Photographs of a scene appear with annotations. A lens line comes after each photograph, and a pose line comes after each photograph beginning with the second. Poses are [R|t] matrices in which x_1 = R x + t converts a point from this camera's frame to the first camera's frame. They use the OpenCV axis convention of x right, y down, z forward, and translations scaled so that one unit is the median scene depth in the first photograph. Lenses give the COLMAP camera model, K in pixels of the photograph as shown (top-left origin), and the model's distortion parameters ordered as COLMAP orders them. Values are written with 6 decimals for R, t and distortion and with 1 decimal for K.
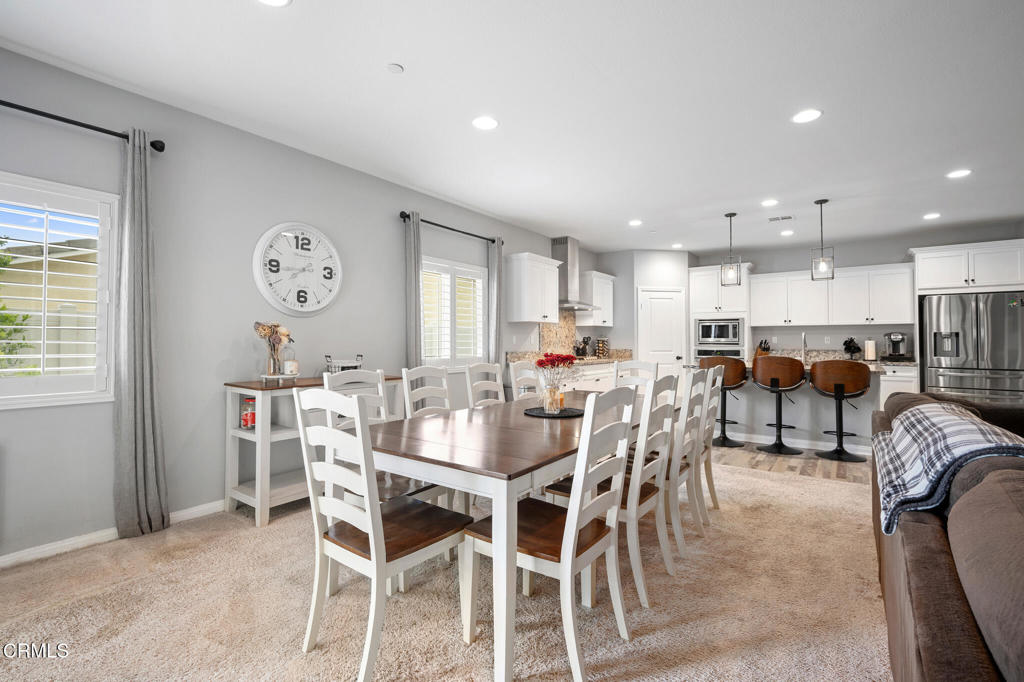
lens RADIAL K [[465.8, 0, 510.1], [0, 465.8, 331.9], [0, 0, 1]] dist [-0.002030, -0.000114]
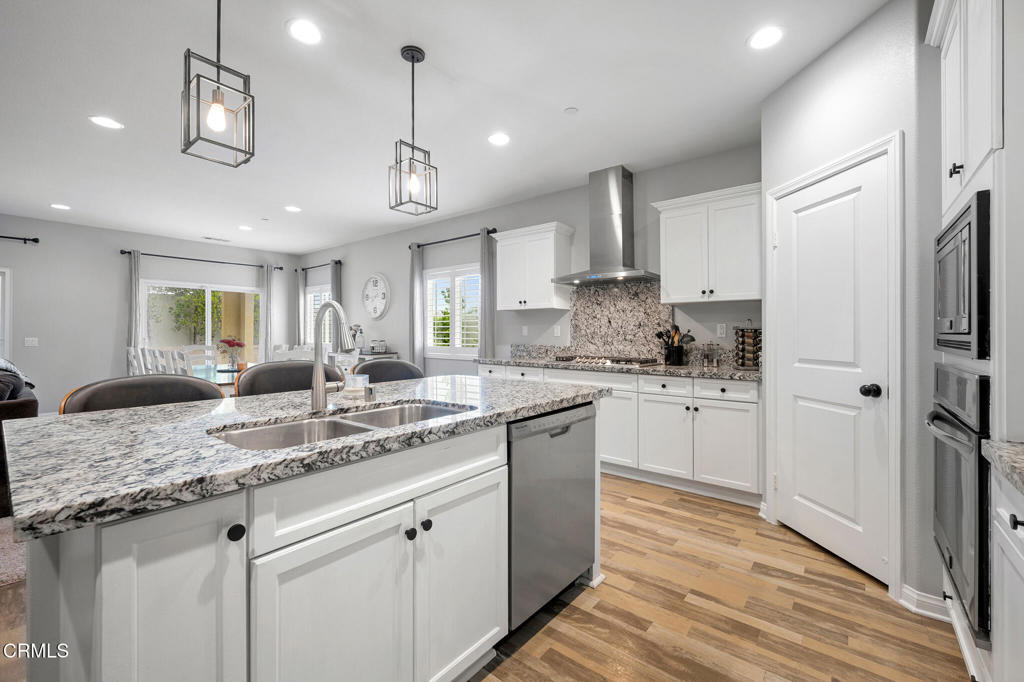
lens RADIAL K [[419.9, 0, 513.1], [0, 419.9, 335.6], [0, 0, 1]] dist [0.002482, 0.000294]
pose [[-0.047632, 0.006788, -0.998842, 1.077997], [0.019979, 0.999783, 0.005842, 0.027743], [0.998665, -0.019677, -0.047758, 1.364809]]
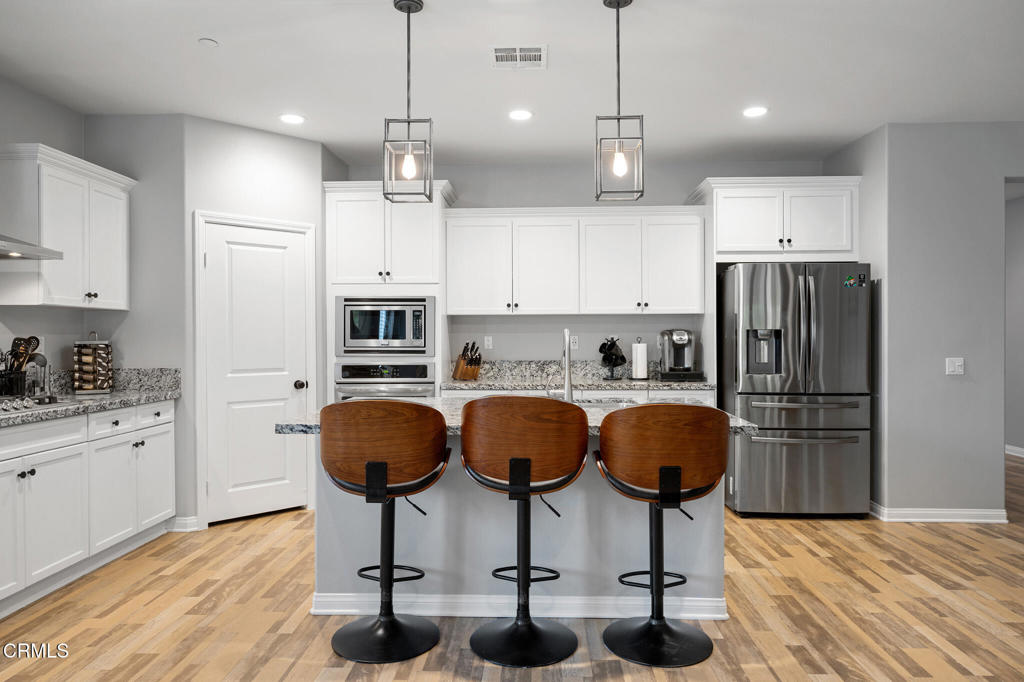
lens RADIAL K [[687.1, 0, 512.0], [0, 687.1, 341.0], [0, 0, 1]] dist [-0.005332, -0.001826]
pose [[0.832207, -0.004879, 0.554443, 0.293598], [-0.007708, 0.999763, 0.020367, 0.000098], [-0.554411, -0.021223, 0.831972, 0.611056]]
